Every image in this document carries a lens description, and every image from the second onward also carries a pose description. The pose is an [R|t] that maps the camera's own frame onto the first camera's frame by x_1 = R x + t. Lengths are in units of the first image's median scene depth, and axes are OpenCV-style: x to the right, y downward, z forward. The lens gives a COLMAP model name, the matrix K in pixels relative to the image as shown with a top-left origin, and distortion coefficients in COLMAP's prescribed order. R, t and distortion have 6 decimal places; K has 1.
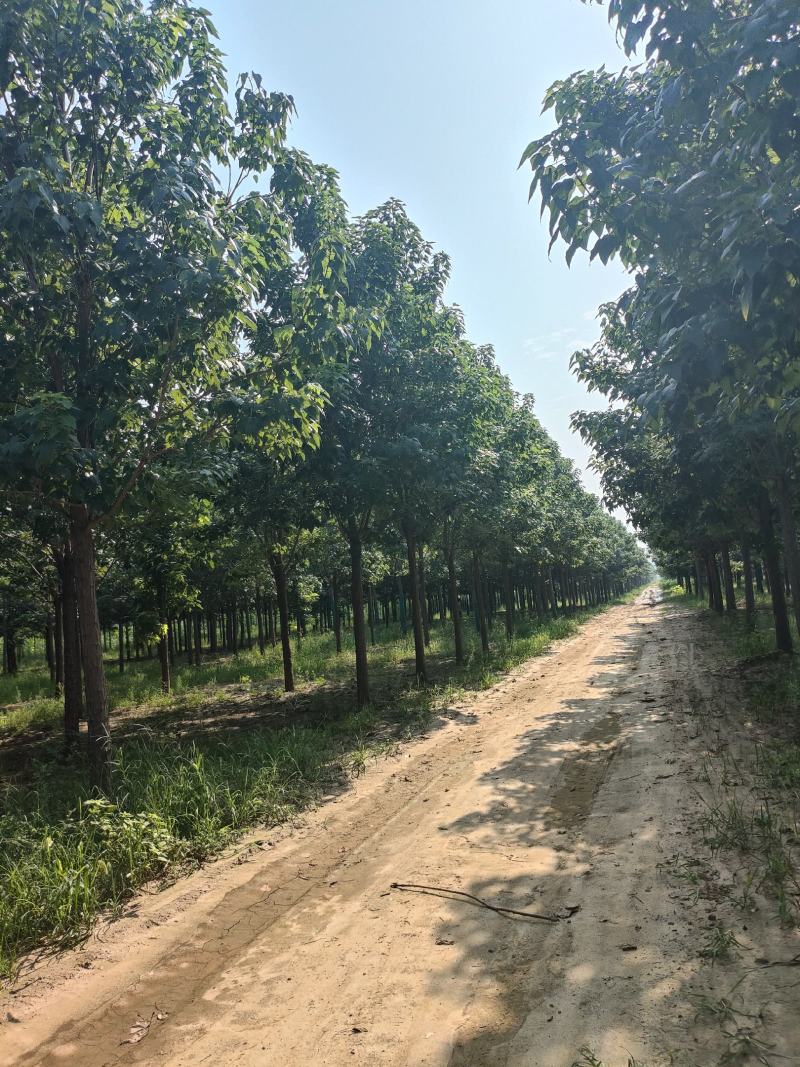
lens RADIAL K [[764.9, 0, 396.5], [0, 764.9, 530.3], [0, 0, 1]] dist [0.035623, -0.040592]
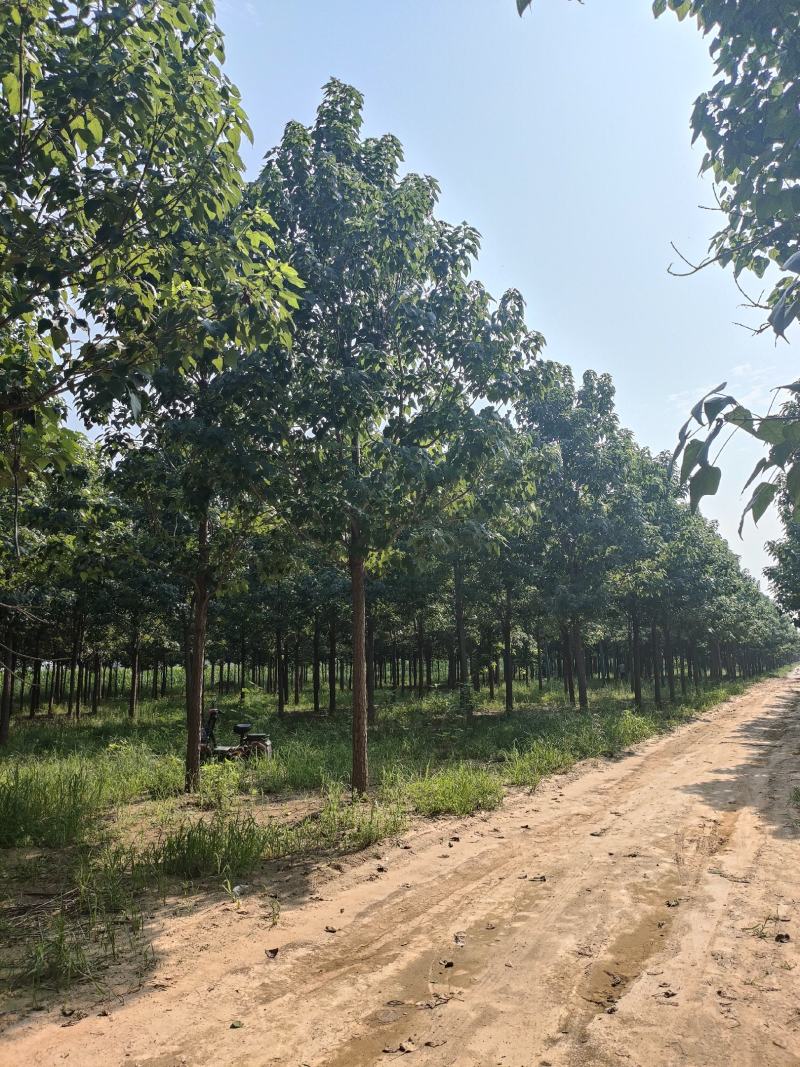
lens RADIAL K [[764.9, 0, 396.5], [0, 764.9, 530.3], [0, 0, 1]] dist [0.035623, -0.040592]
pose [[0.984279, 0.049570, -0.169521, -0.335260], [-0.060848, 0.996220, -0.061989, -0.066859], [0.165807, 0.071330, 0.983575, -1.002974]]
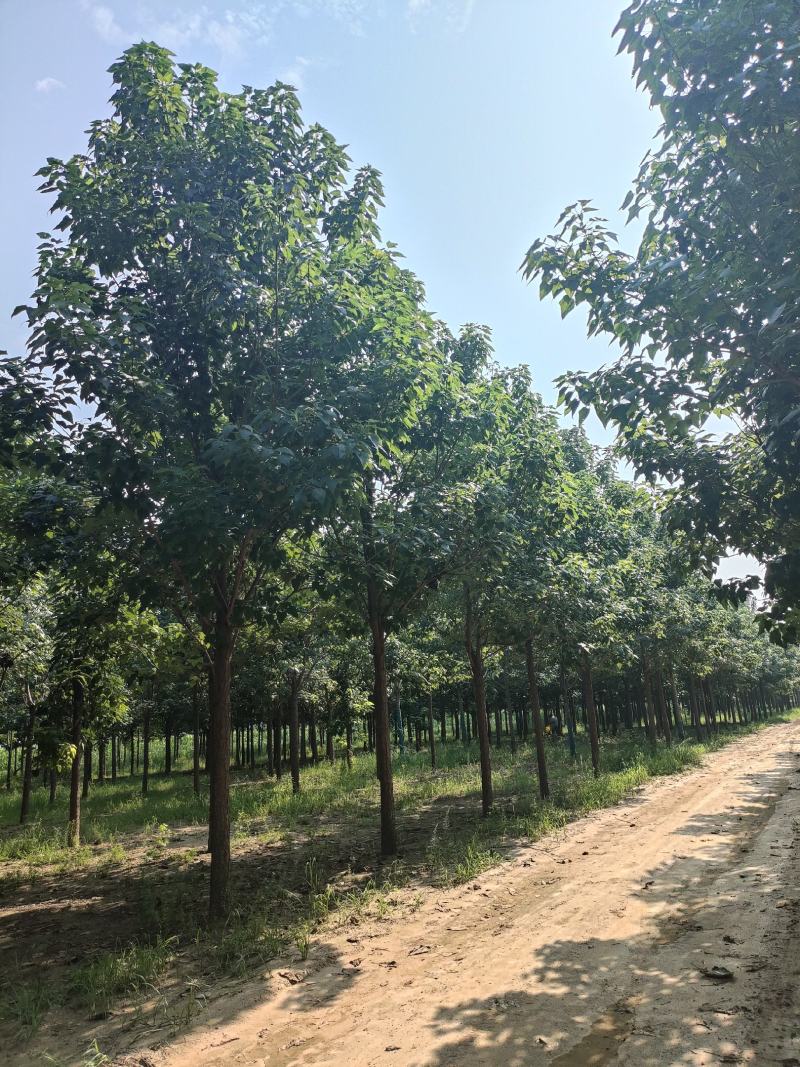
lens RADIAL K [[764.9, 0, 396.5], [0, 764.9, 530.3], [0, 0, 1]] dist [0.035623, -0.040592]
pose [[0.982900, -0.019796, -0.183072, 0.191943], [-0.005214, 0.990814, -0.135135, 0.024134], [0.184065, 0.133779, 0.973768, 0.414210]]
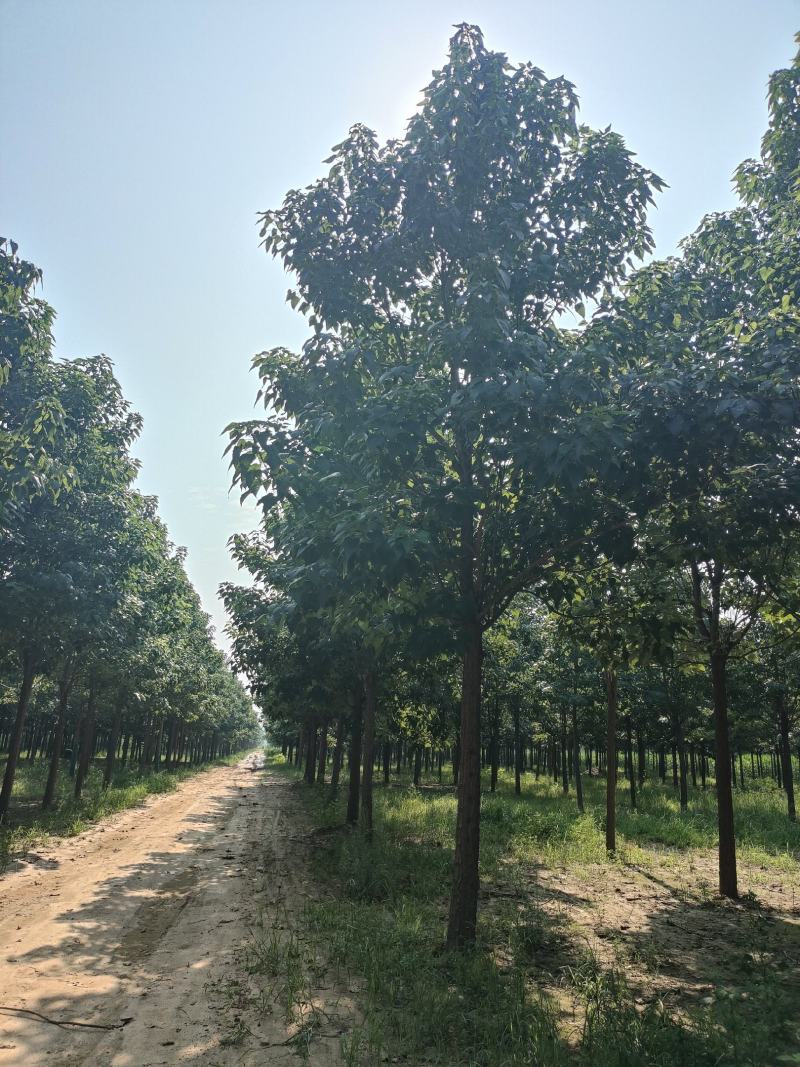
lens RADIAL K [[764.9, 0, 396.5], [0, 764.9, 530.3], [0, 0, 1]] dist [0.035623, -0.040592]
pose [[0.872687, 0.254512, 0.416702, -0.032829], [-0.167941, 0.957796, -0.233285, -0.007872], [-0.458489, 0.133603, 0.878600, -0.115252]]
